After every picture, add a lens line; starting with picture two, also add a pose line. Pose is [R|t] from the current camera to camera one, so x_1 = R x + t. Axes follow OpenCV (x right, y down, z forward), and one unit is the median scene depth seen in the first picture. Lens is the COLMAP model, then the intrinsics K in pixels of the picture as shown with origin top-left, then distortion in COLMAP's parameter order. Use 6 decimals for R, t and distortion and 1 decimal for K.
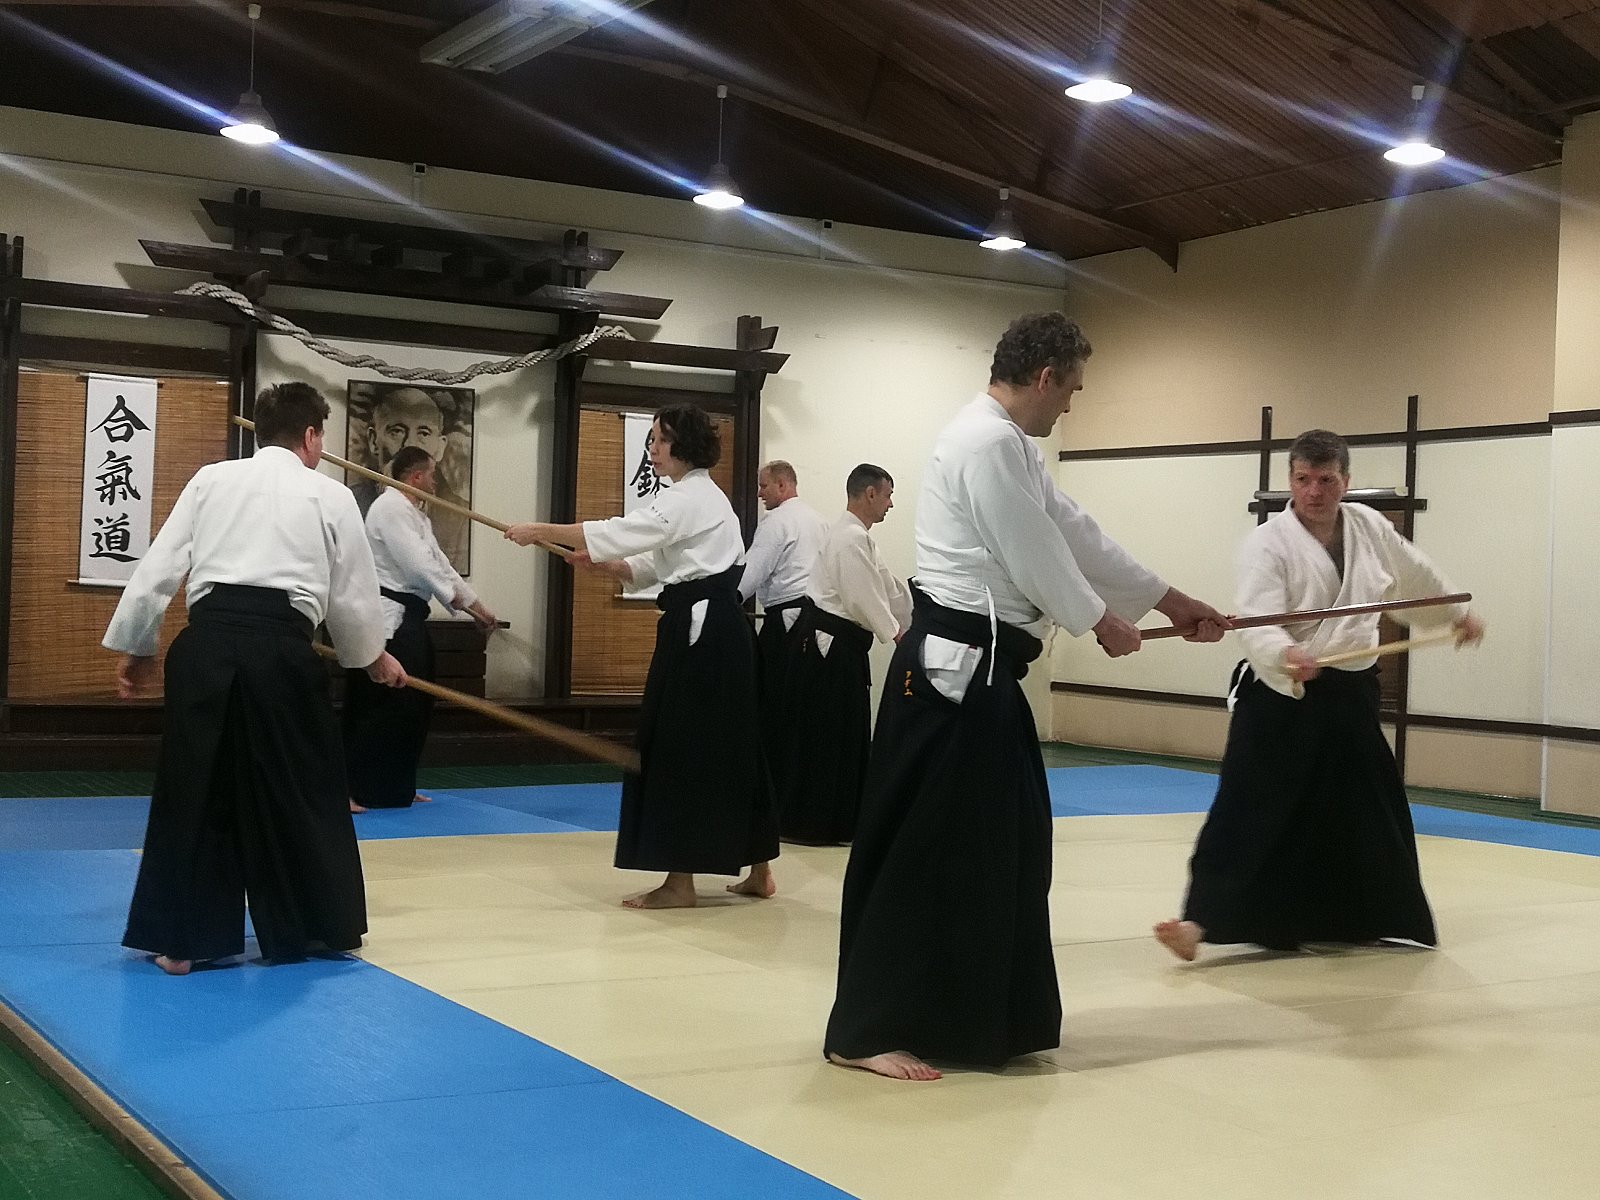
lens RADIAL K [[2054.8, 0, 788.2], [0, 2054.8, 597.0], [0, 0, 1]] dist [0.085254, -0.369579]
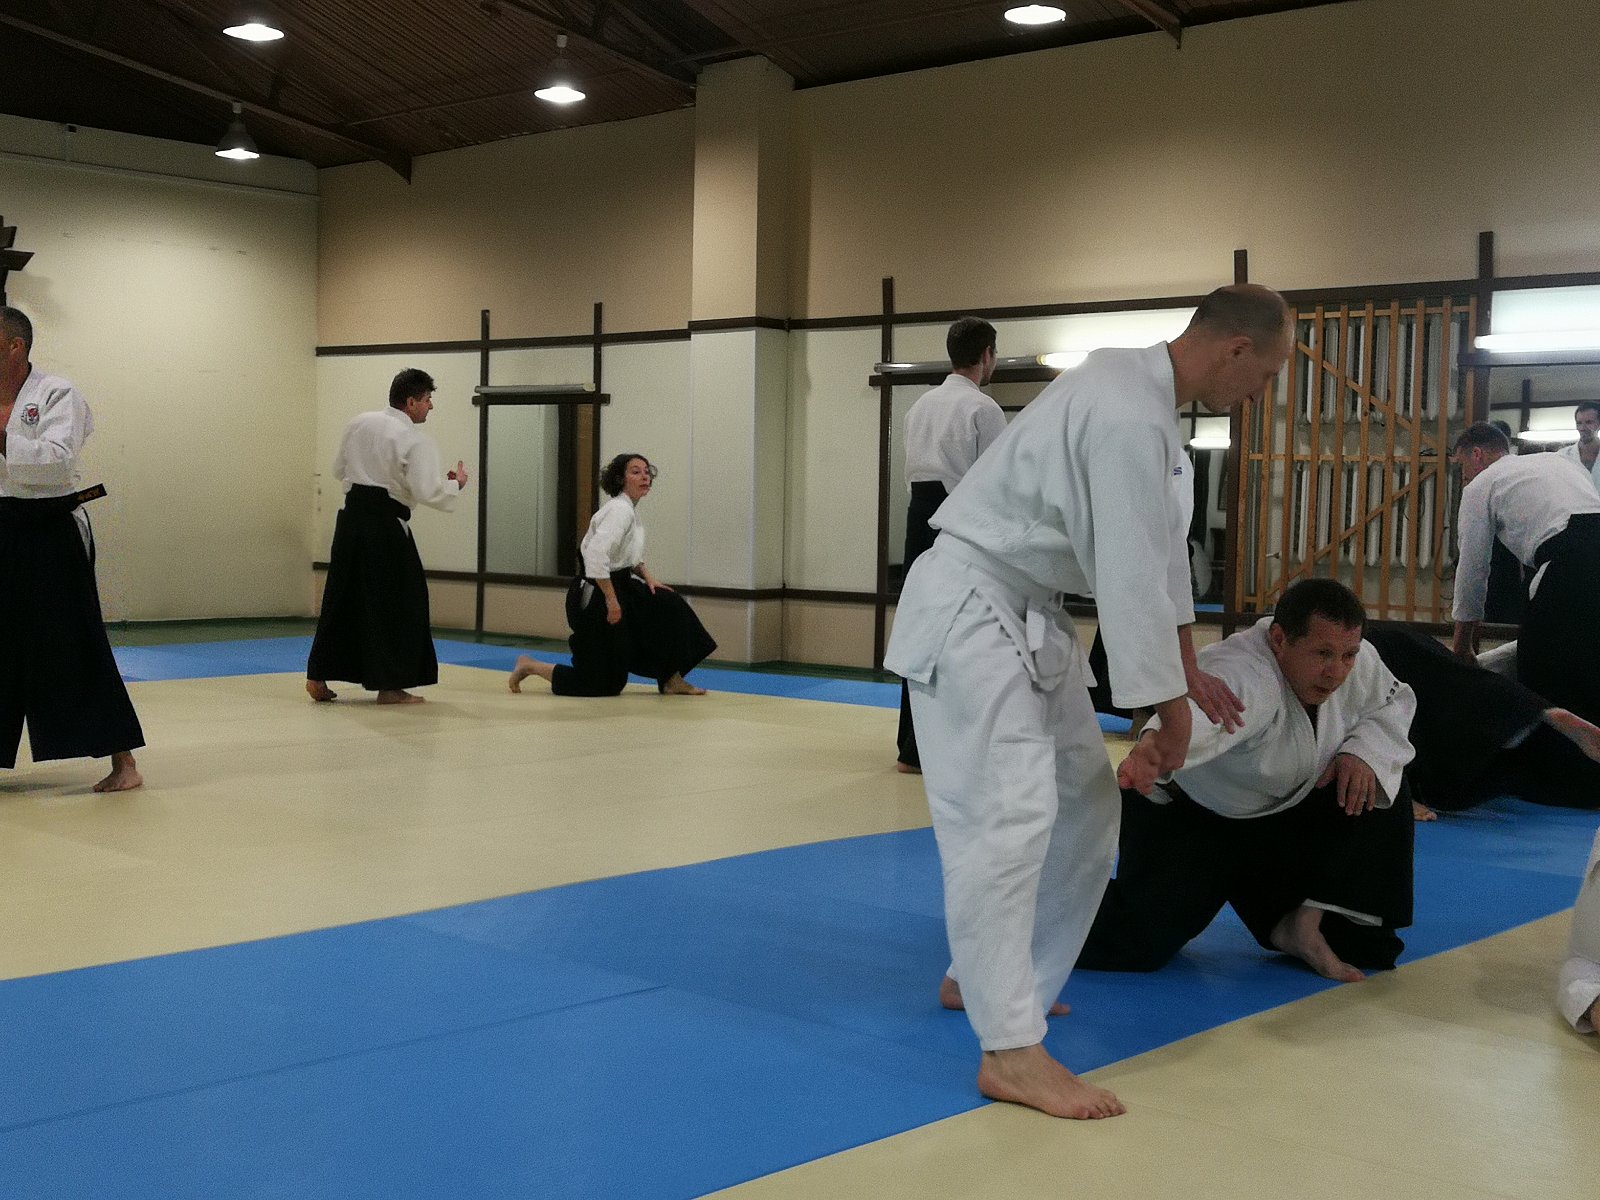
lens RADIAL K [[2054.8, 0, 788.2], [0, 2054.8, 597.0], [0, 0, 1]] dist [0.085254, -0.369579]
pose [[0.962122, -0.026979, 0.271283, 0.088985], [0.011953, 0.998309, 0.056891, 0.001589], [-0.272359, -0.051493, 0.960817, -0.135900]]
